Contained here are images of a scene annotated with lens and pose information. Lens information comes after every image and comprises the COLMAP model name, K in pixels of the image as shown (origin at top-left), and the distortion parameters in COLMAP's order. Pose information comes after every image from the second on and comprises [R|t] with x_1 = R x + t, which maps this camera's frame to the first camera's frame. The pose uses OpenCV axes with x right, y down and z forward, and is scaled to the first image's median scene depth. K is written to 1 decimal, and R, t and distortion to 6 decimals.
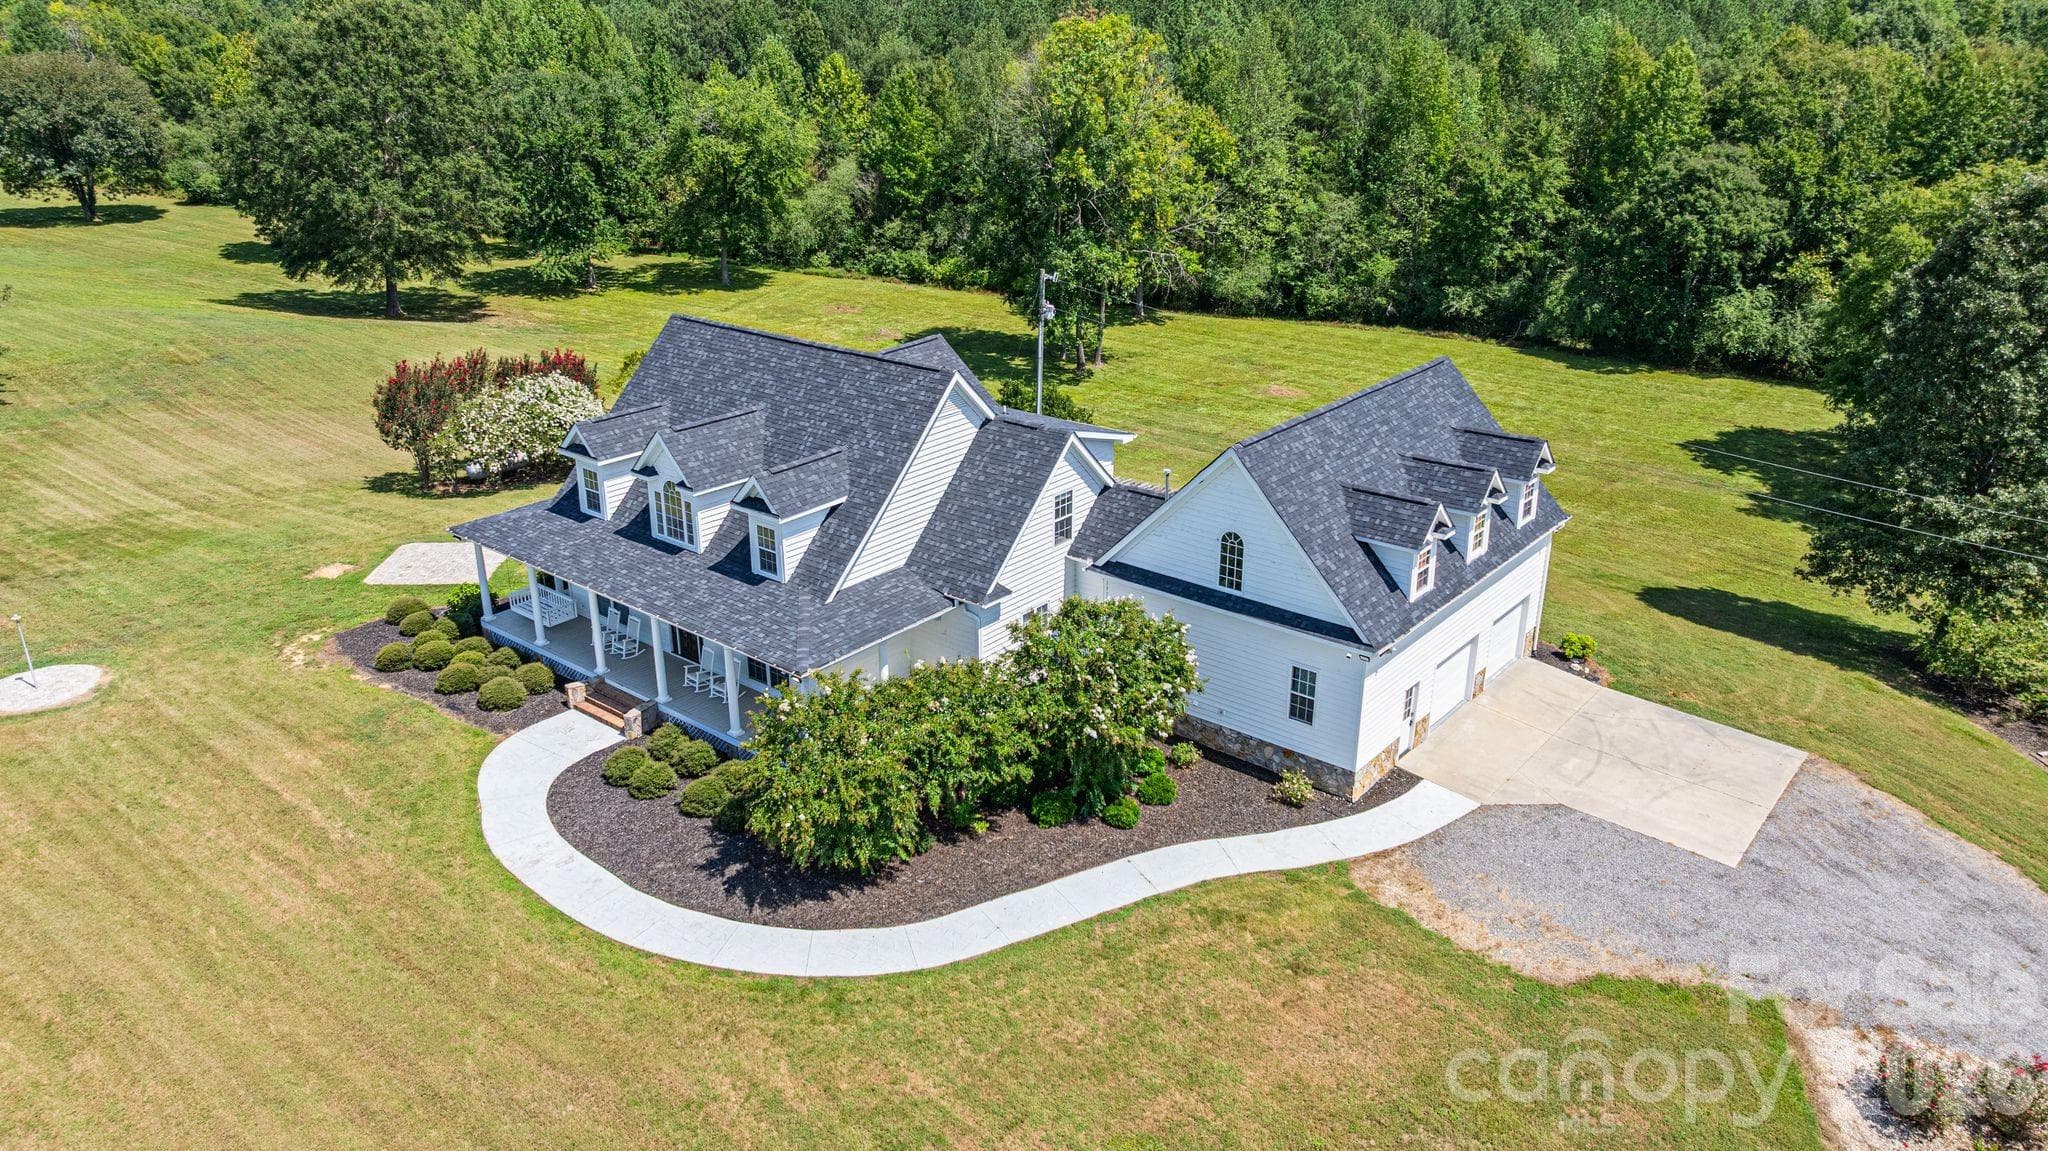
lens RADIAL K [[1422.0, 0, 1024.0], [0, 1422.0, 575.5], [0, 0, 1]] dist [-0.003961, -0.002259]
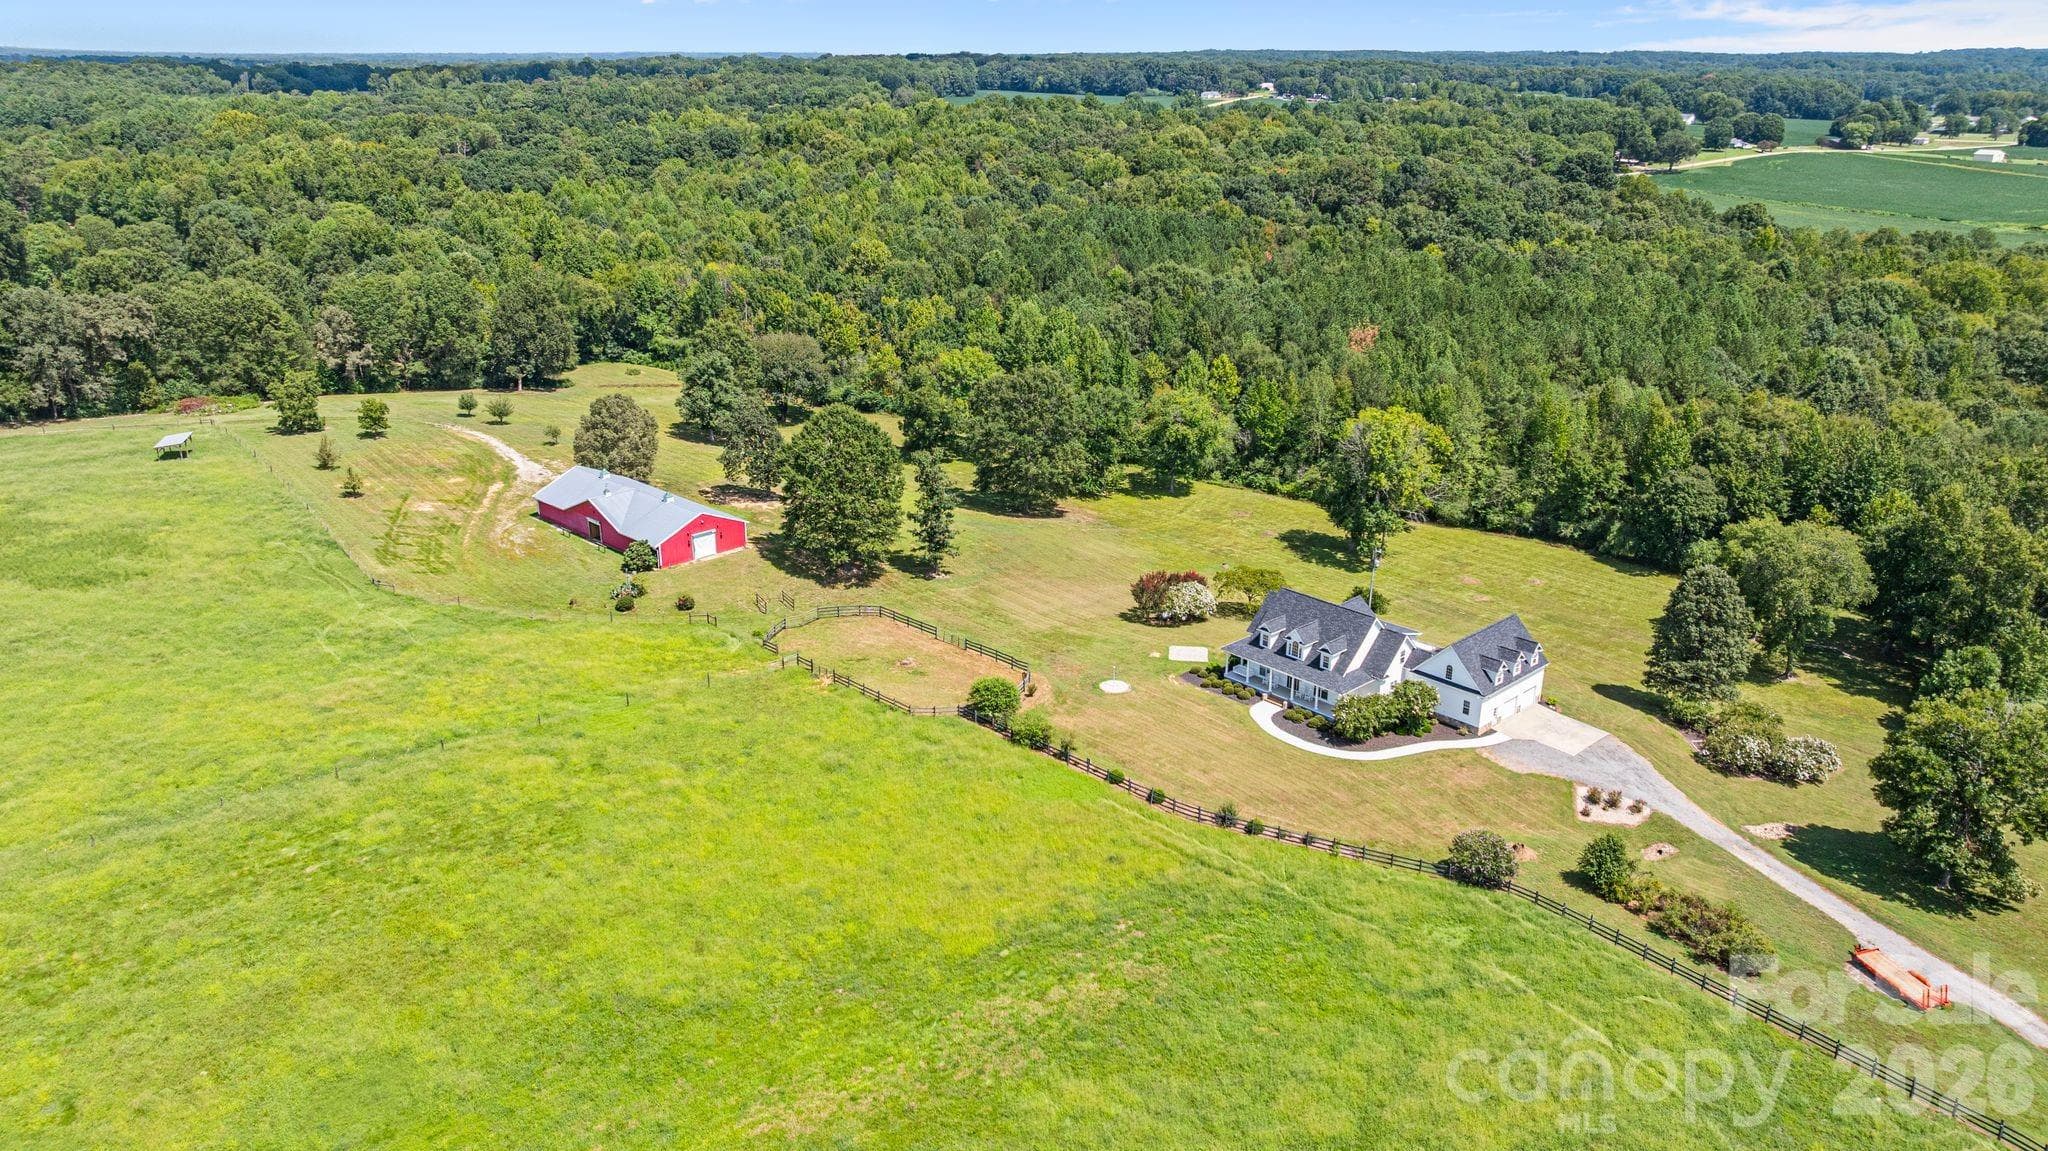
lens RADIAL K [[1422.0, 0, 1024.0], [0, 1422.0, 575.5], [0, 0, 1]] dist [-0.003961, -0.002259]
pose [[0.990300, 0.049235, -0.129933, -0.199679], [-0.053301, 0.998186, -0.028002, -0.040066], [0.128318, 0.034656, 0.991127, -1.171557]]
